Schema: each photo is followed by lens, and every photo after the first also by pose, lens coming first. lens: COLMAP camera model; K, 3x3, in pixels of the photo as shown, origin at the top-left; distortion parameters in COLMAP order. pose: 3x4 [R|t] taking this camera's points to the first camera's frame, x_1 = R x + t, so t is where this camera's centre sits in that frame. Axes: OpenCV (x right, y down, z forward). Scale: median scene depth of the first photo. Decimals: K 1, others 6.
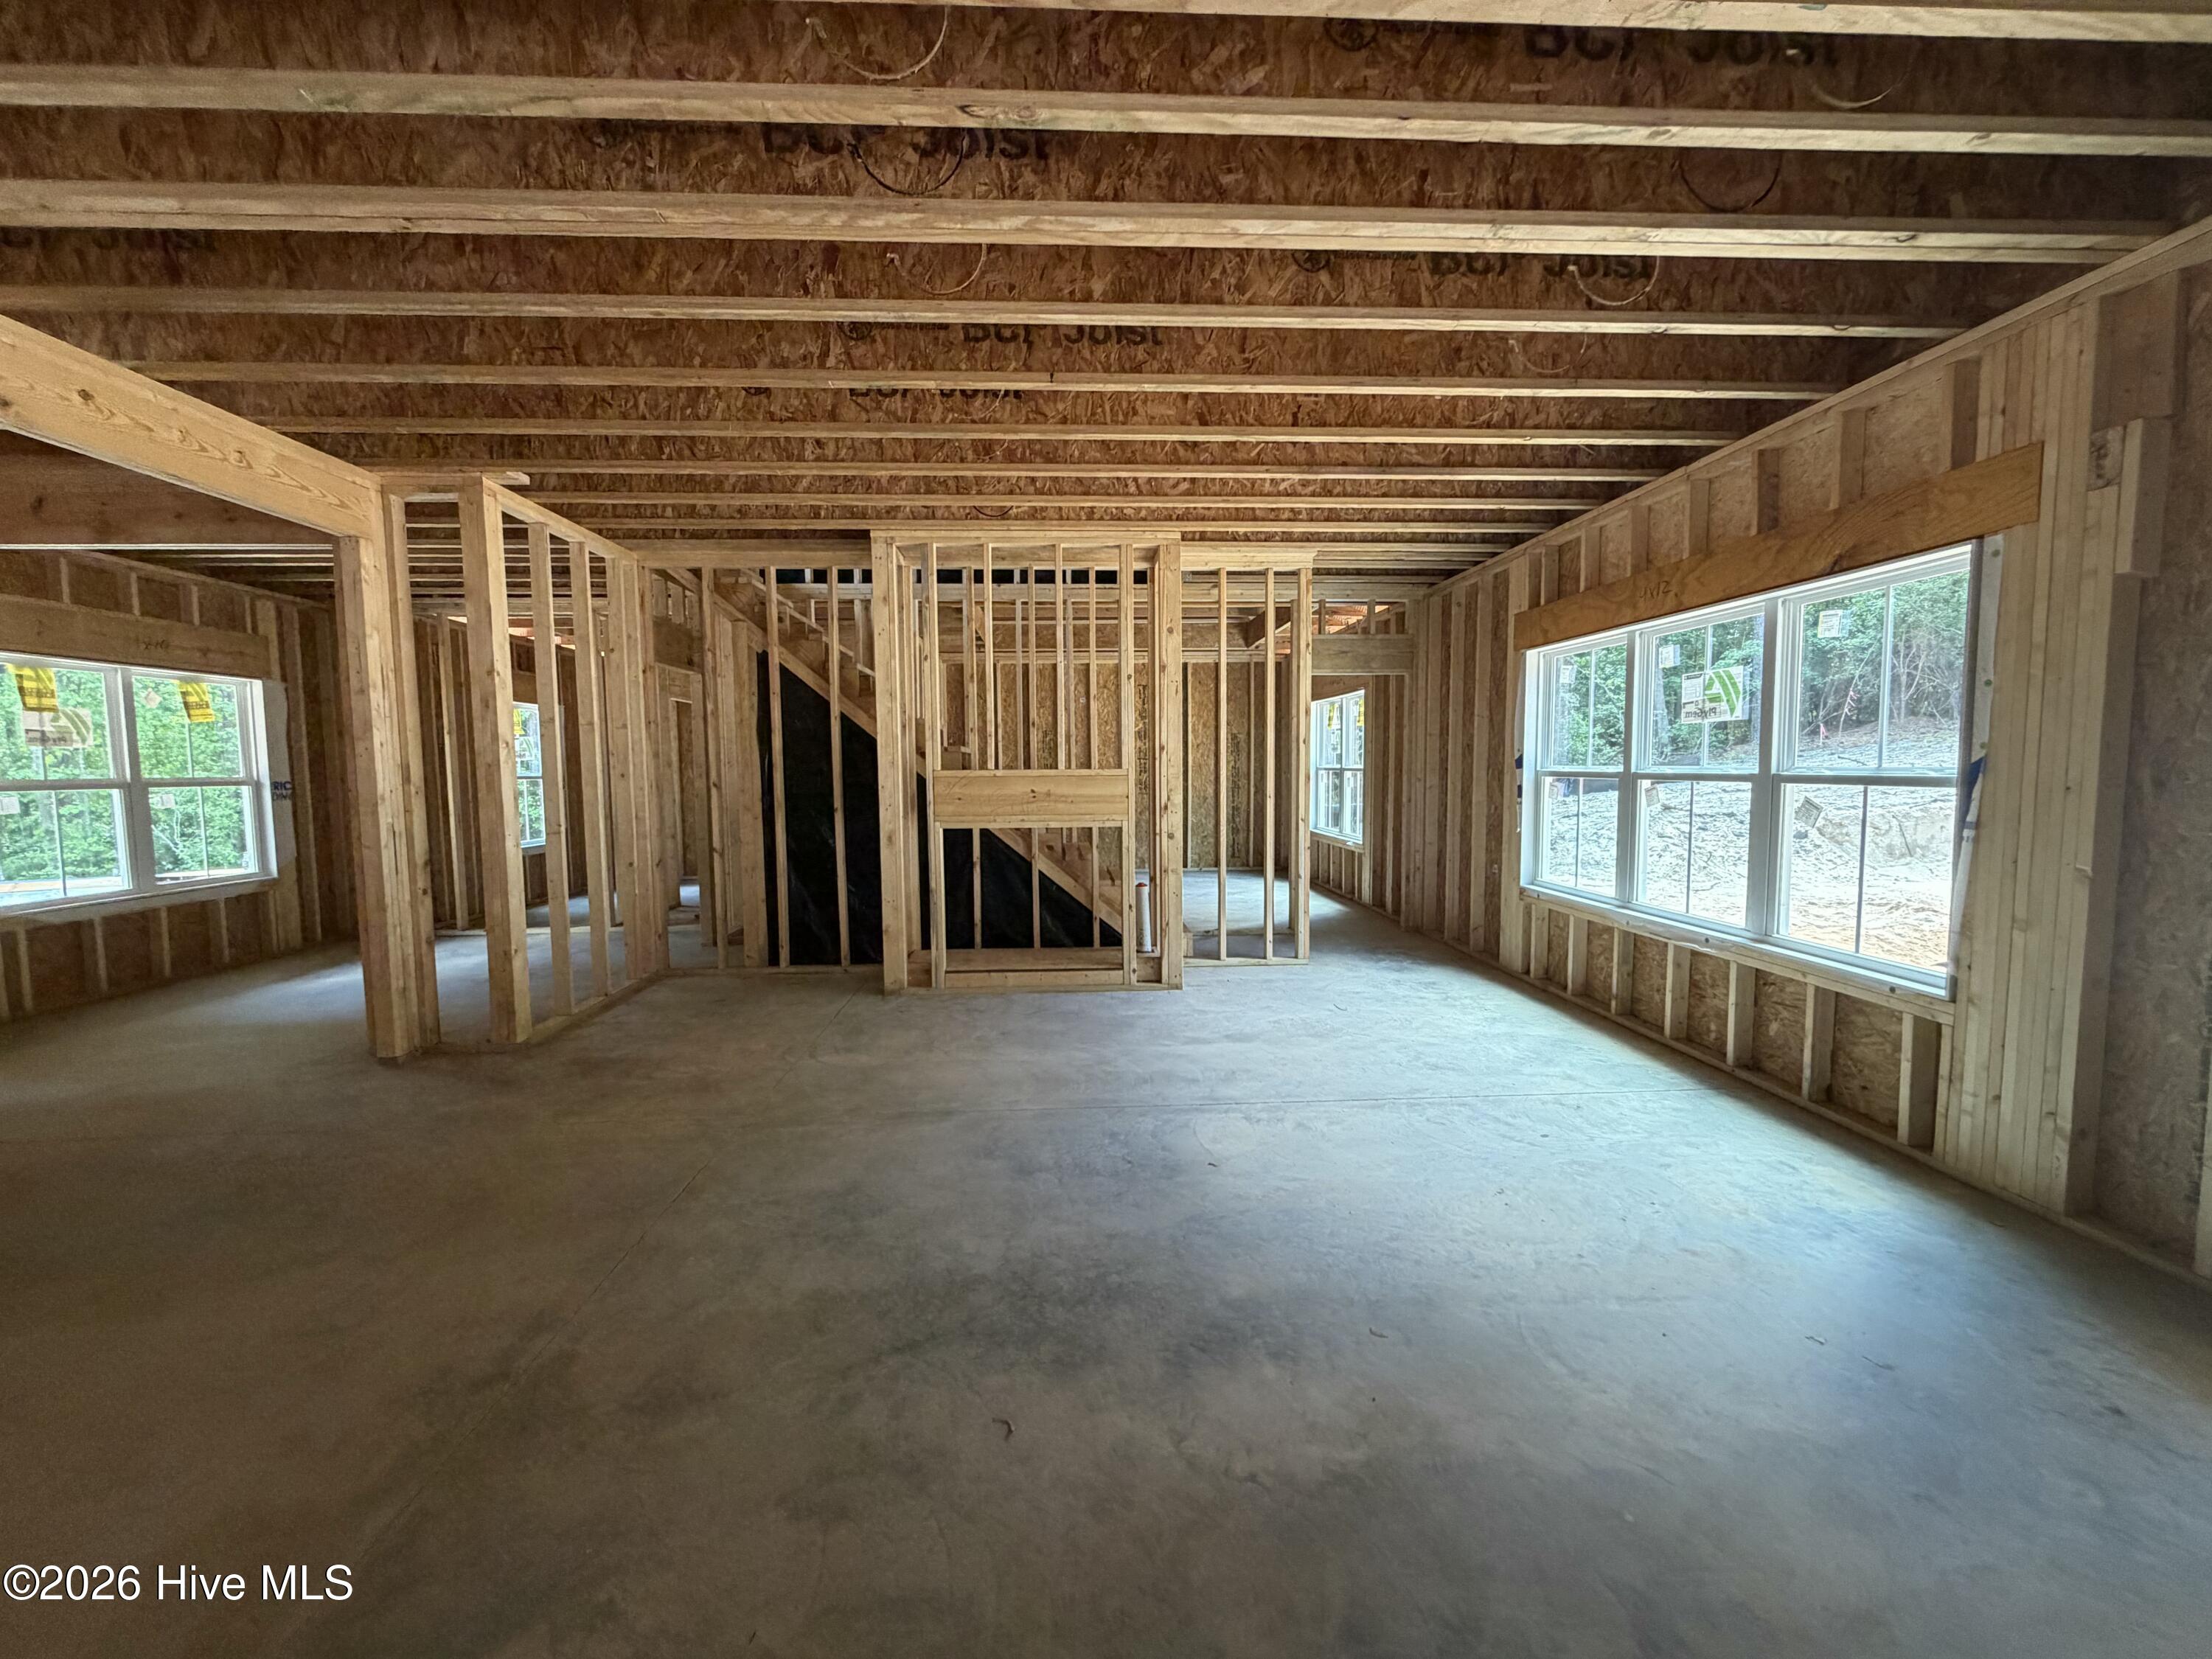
lens RADIAL K [[879.8, 0, 1101.0], [0, 879.8, 828.5], [0, 0, 1]] dist [-0.007137, 0.001581]
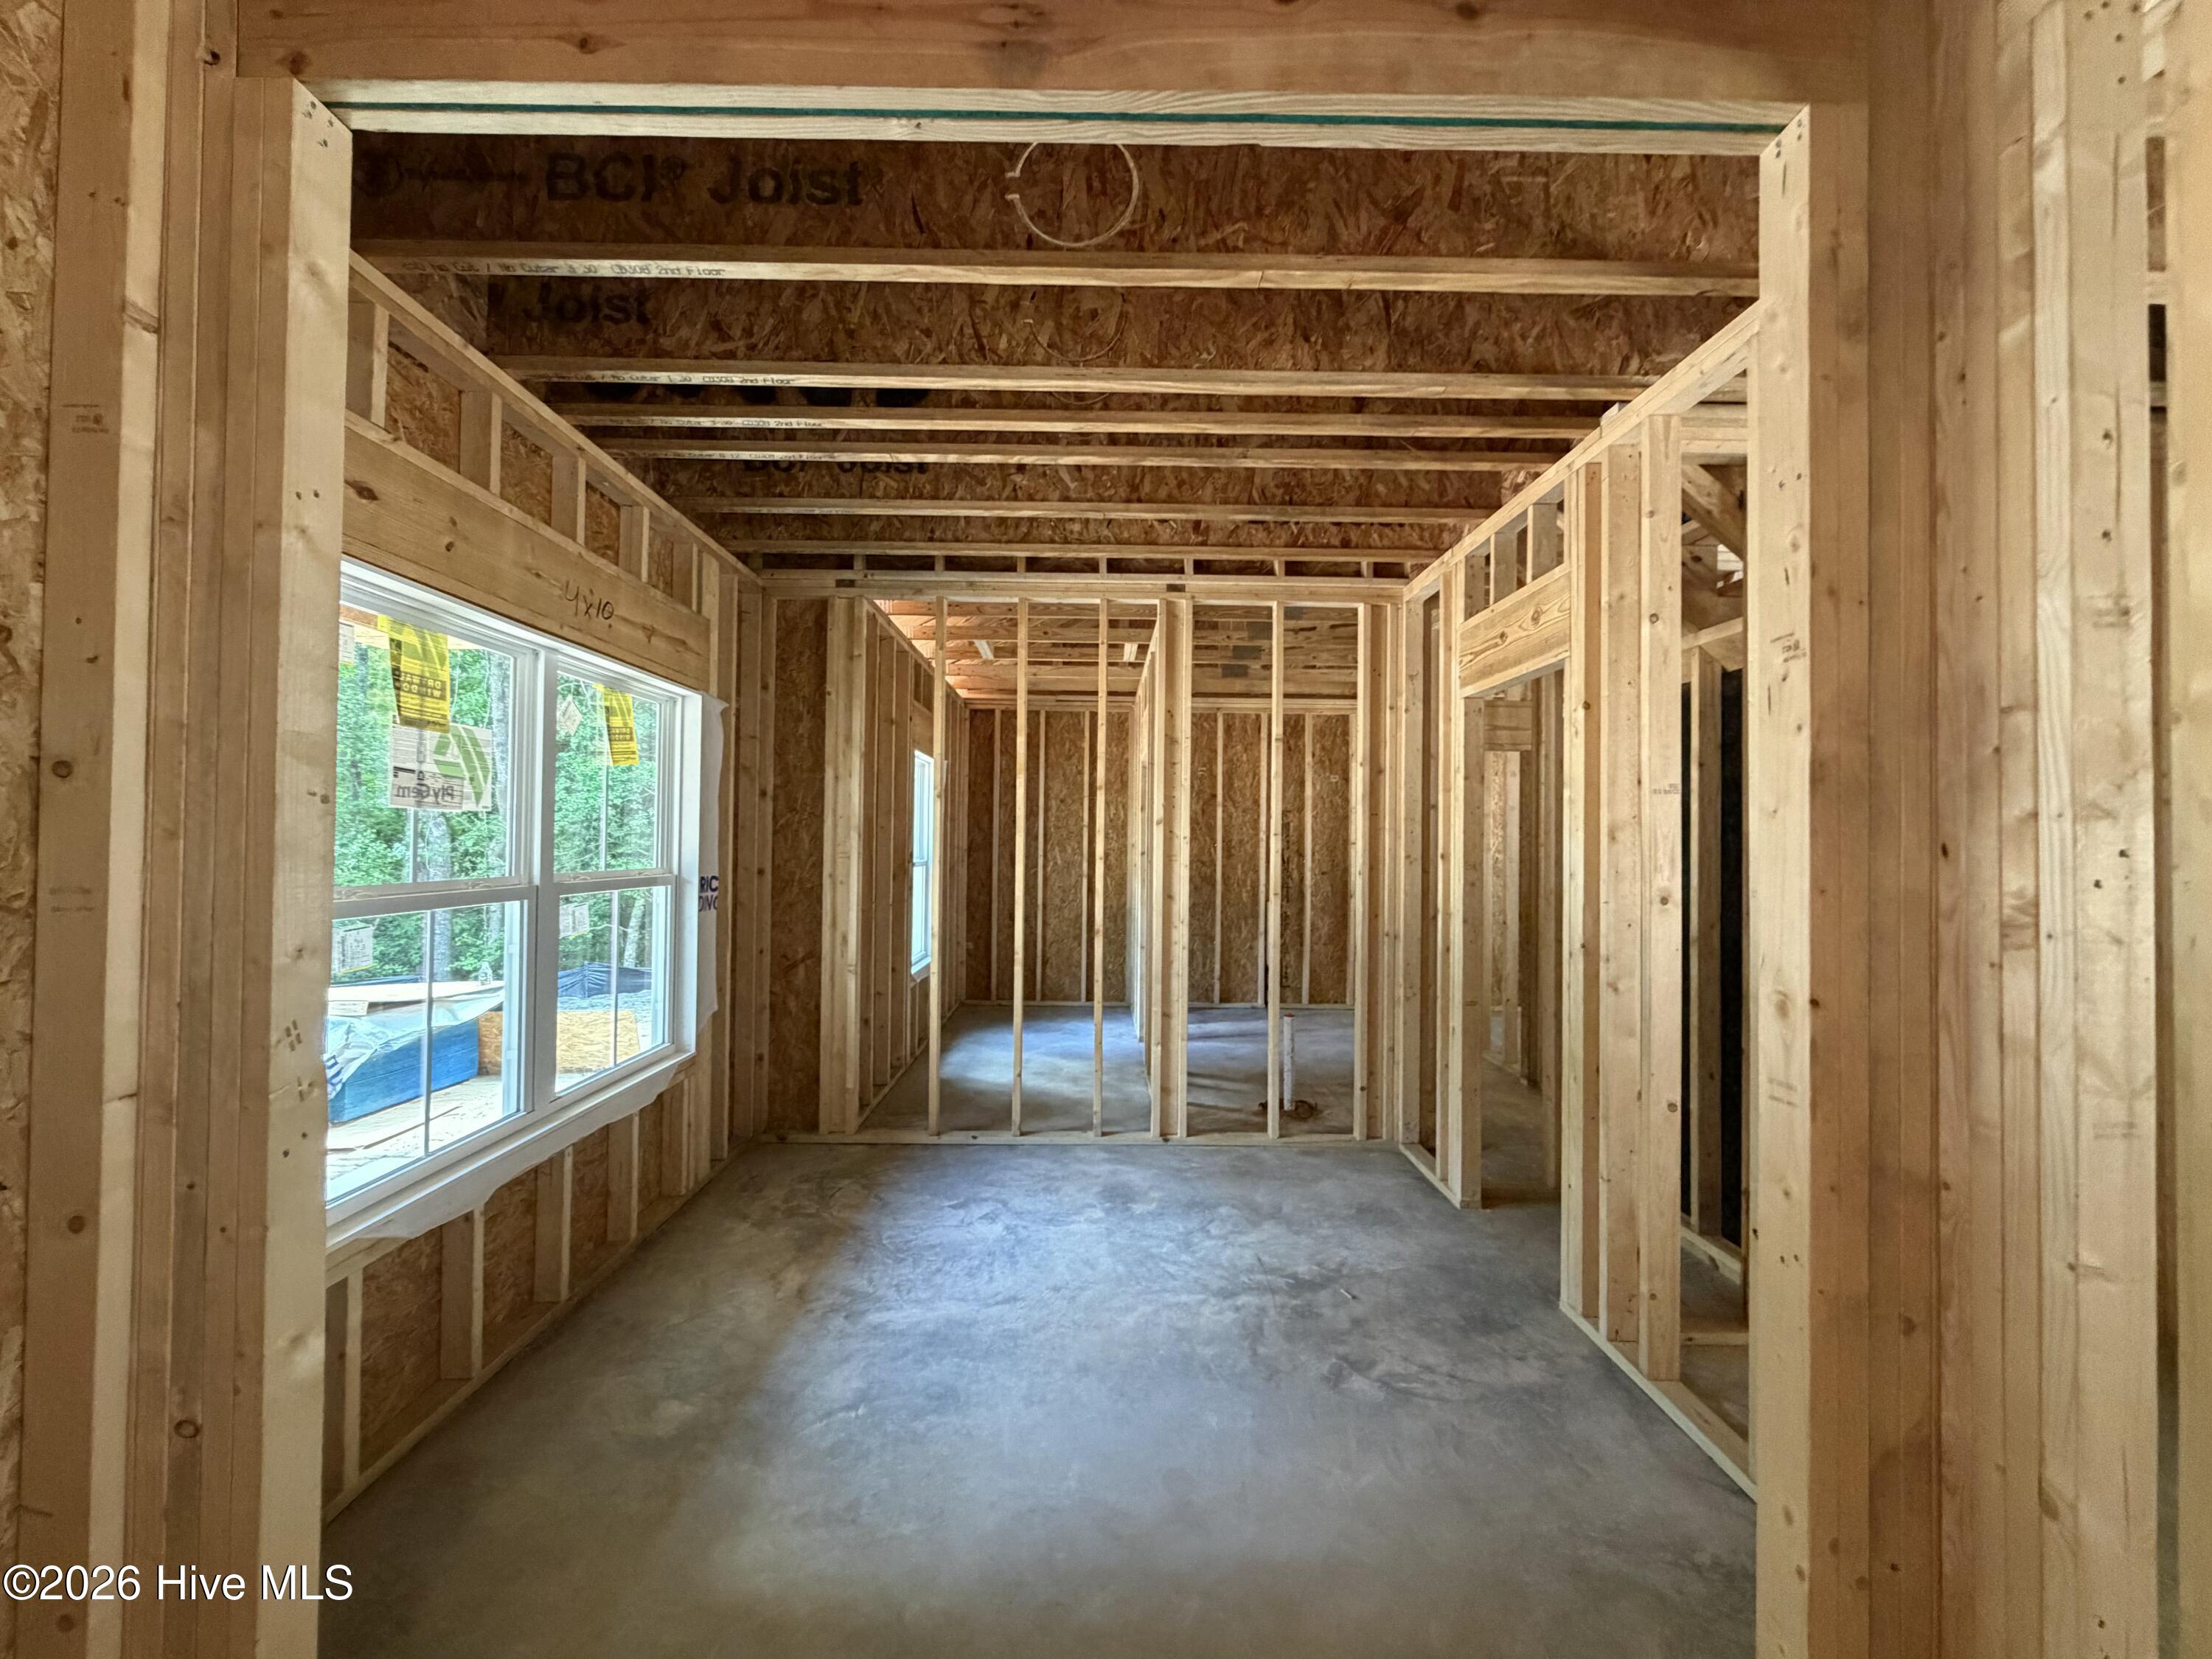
lens RADIAL K [[879.8, 0, 1096.9], [0, 879.8, 824.9], [0, 0, 1]] dist [-0.007137, 0.001581]
pose [[0.998922, 0.019977, -0.041894, -0.820403], [-0.023651, 0.995739, -0.089132, -0.052072], [0.039935, 0.090027, 0.995138, 0.555956]]
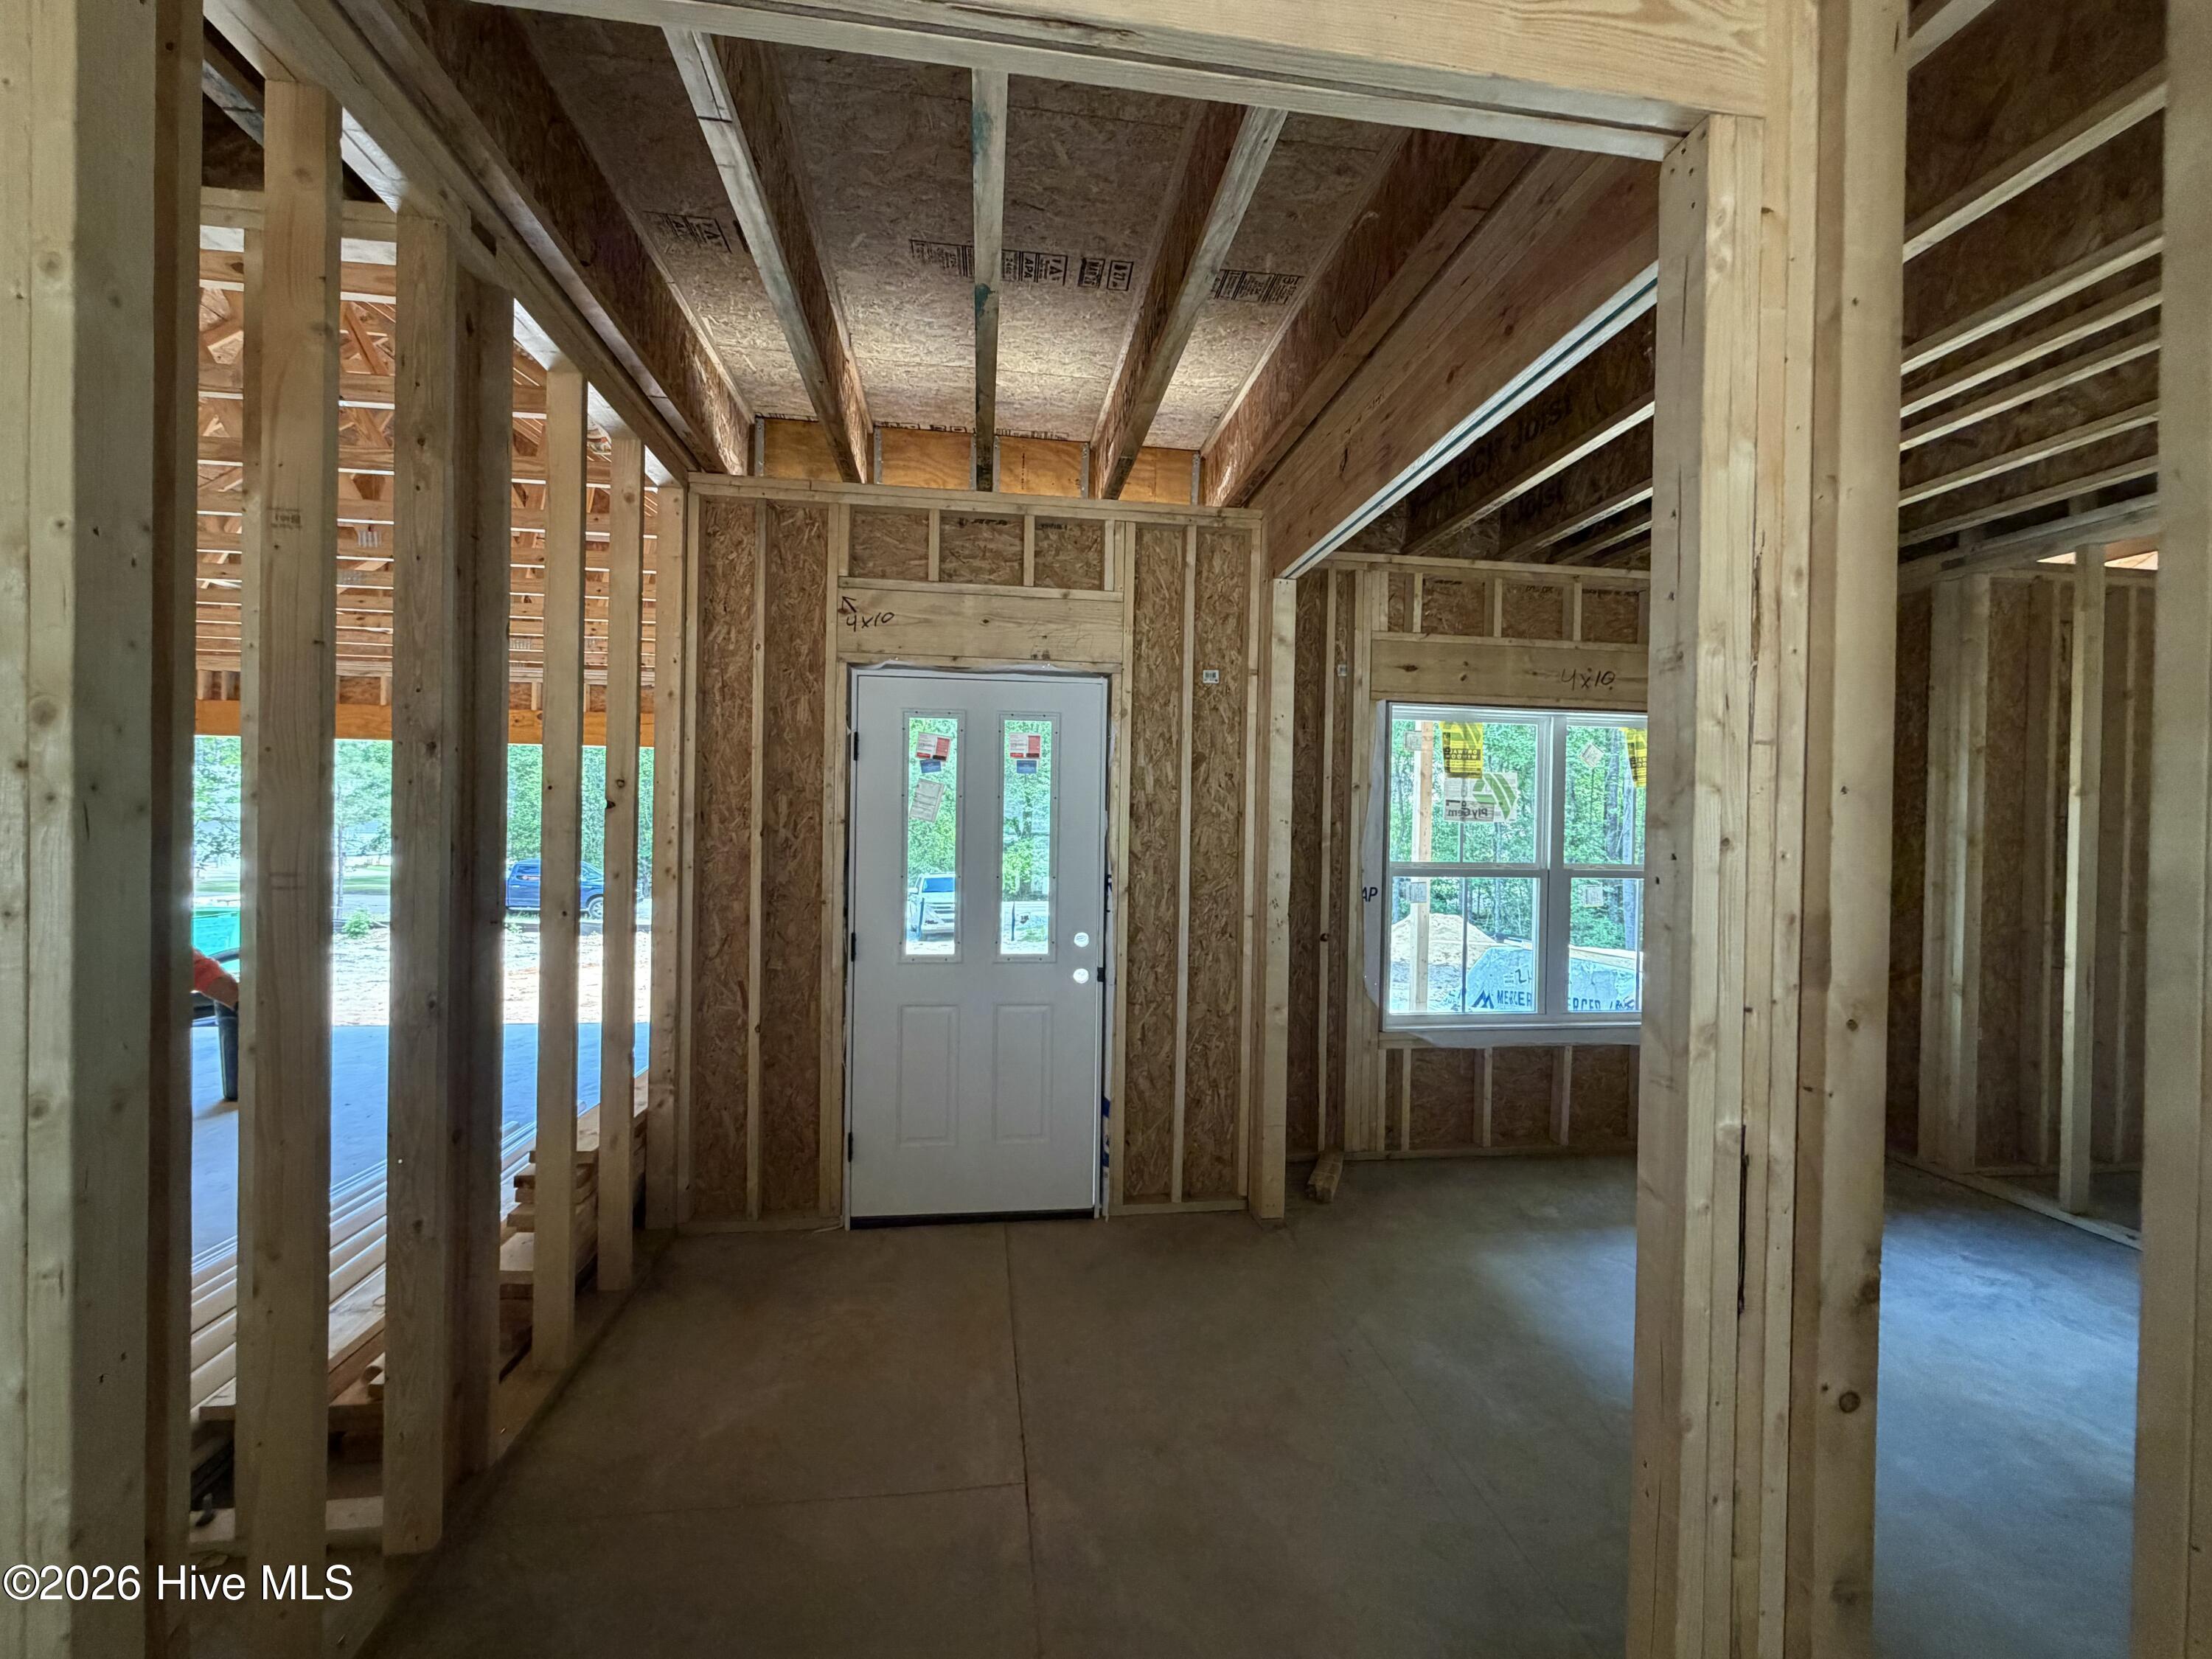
lens RADIAL K [[879.8, 0, 1093.0], [0, 879.8, 827.2], [0, 0, 1]] dist [-0.007137, 0.001581]
pose [[0.072065, 0.017274, -0.997250, -0.416808], [-0.090795, 0.995812, 0.010688, -0.063496], [0.993259, 0.089775, 0.073332, 0.582119]]
